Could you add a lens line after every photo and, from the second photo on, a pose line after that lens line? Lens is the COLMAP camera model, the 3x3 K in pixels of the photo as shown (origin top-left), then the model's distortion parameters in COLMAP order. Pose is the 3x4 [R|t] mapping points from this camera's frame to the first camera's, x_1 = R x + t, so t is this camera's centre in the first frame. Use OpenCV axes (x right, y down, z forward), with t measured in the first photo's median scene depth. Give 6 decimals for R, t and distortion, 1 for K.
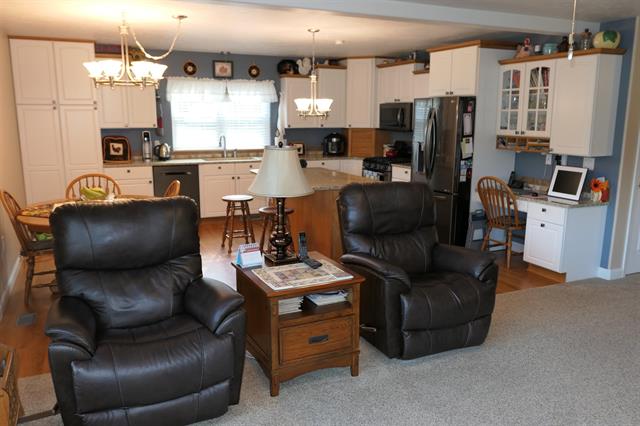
lens RADIAL K [[511.4, 0, 313.5], [0, 511.4, 214.0], [0, 0, 1]] dist [-0.006619, -0.007129]
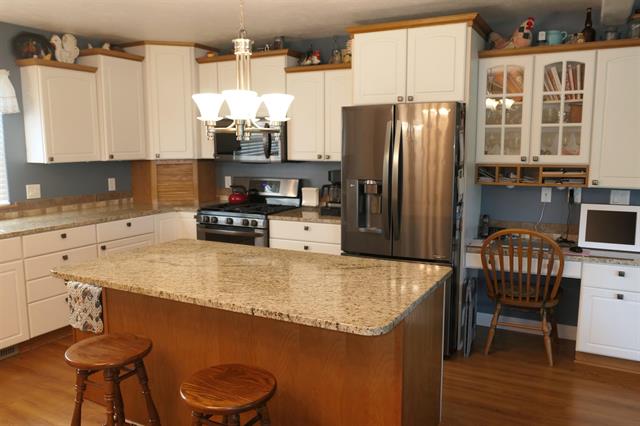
lens RADIAL K [[511.4, 0, 314.4], [0, 511.4, 213.1], [0, 0, 1]] dist [-0.006619, -0.007129]
pose [[0.788981, -0.090593, 0.607702, -0.168367], [0.125161, 0.992029, -0.014611, -0.082648], [-0.601534, 0.087588, 0.794031, 0.466380]]
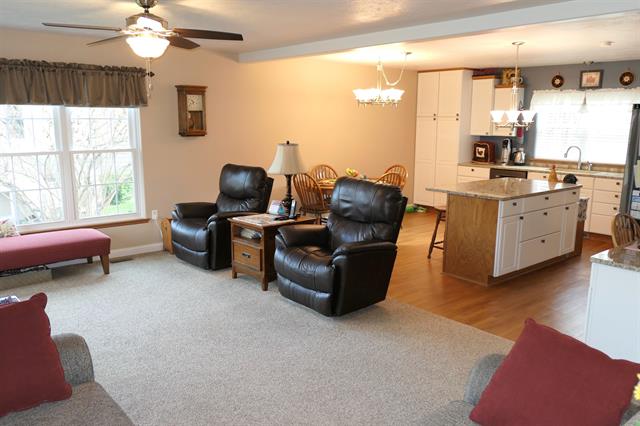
lens RADIAL K [[511.4, 0, 321.8], [0, 511.4, 212.9], [0, 0, 1]] dist [-0.006619, -0.007129]
pose [[0.275683, 0.171943, -0.945746, 0.662217], [-0.190603, 0.974114, 0.121540, -0.058259], [0.942162, 0.146755, 0.301320, 0.273479]]
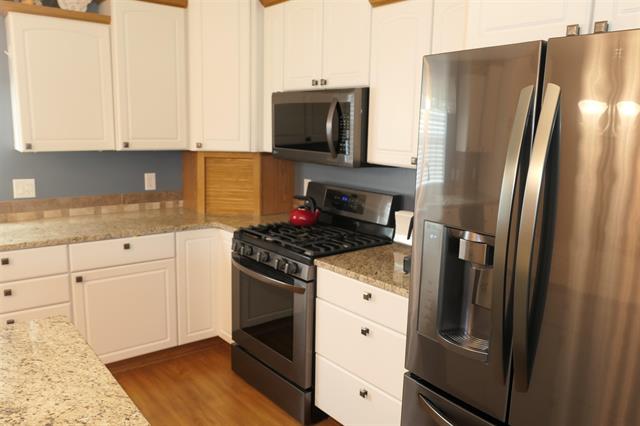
lens RADIAL K [[511.4, 0, 318.5], [0, 511.4, 213.0], [0, 0, 1]] dist [-0.006619, -0.007129]
pose [[0.968233, -0.026213, 0.248673, 0.066294], [0.030772, 0.999422, -0.014464, -0.120672], [-0.248150, 0.021657, 0.968479, 0.637562]]
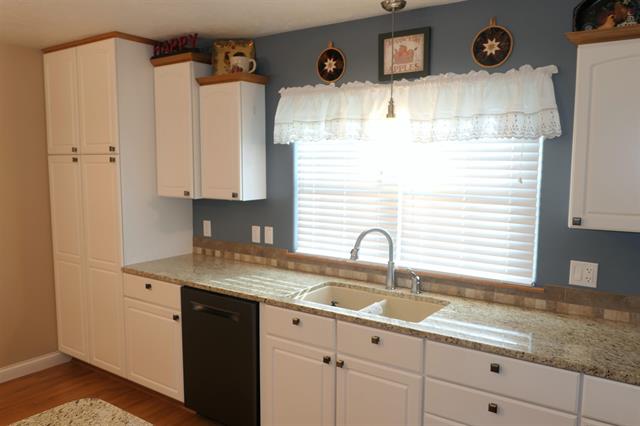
lens RADIAL K [[511.4, 0, 319.7], [0, 511.4, 213.6], [0, 0, 1]] dist [-0.006619, -0.007129]
pose [[0.509994, 0.085795, -0.855888, 0.122050], [-0.169466, 0.985534, -0.002188, -0.163796], [0.843319, 0.146160, 0.517156, 0.800416]]
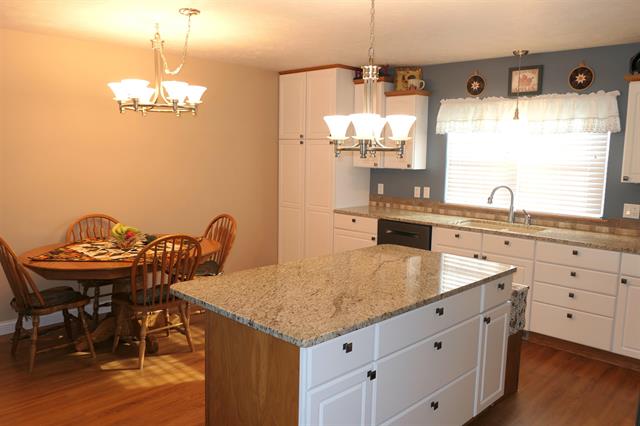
lens RADIAL K [[511.4, 0, 323.6], [0, 511.4, 211.6], [0, 0, 1]] dist [-0.006619, -0.007129]
pose [[0.376590, 0.114861, -0.919232, 0.322345], [-0.196159, 0.979670, 0.042051, -0.111695], [0.905374, 0.164480, 0.391465, 0.587349]]
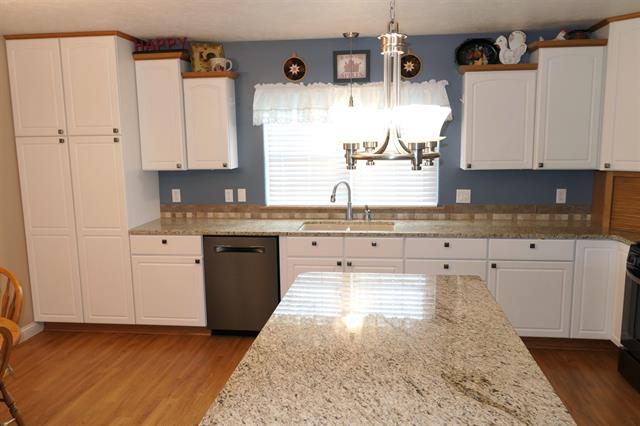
lens RADIAL K [[511.4, 0, 320.2], [0, 511.4, 218.6], [0, 0, 1]] dist [-0.006619, -0.007129]
pose [[0.855209, 0.062354, -0.514519, 0.098165], [-0.081798, 0.996533, -0.015191, -0.106977], [0.511788, 0.055079, 0.857344, 0.523238]]
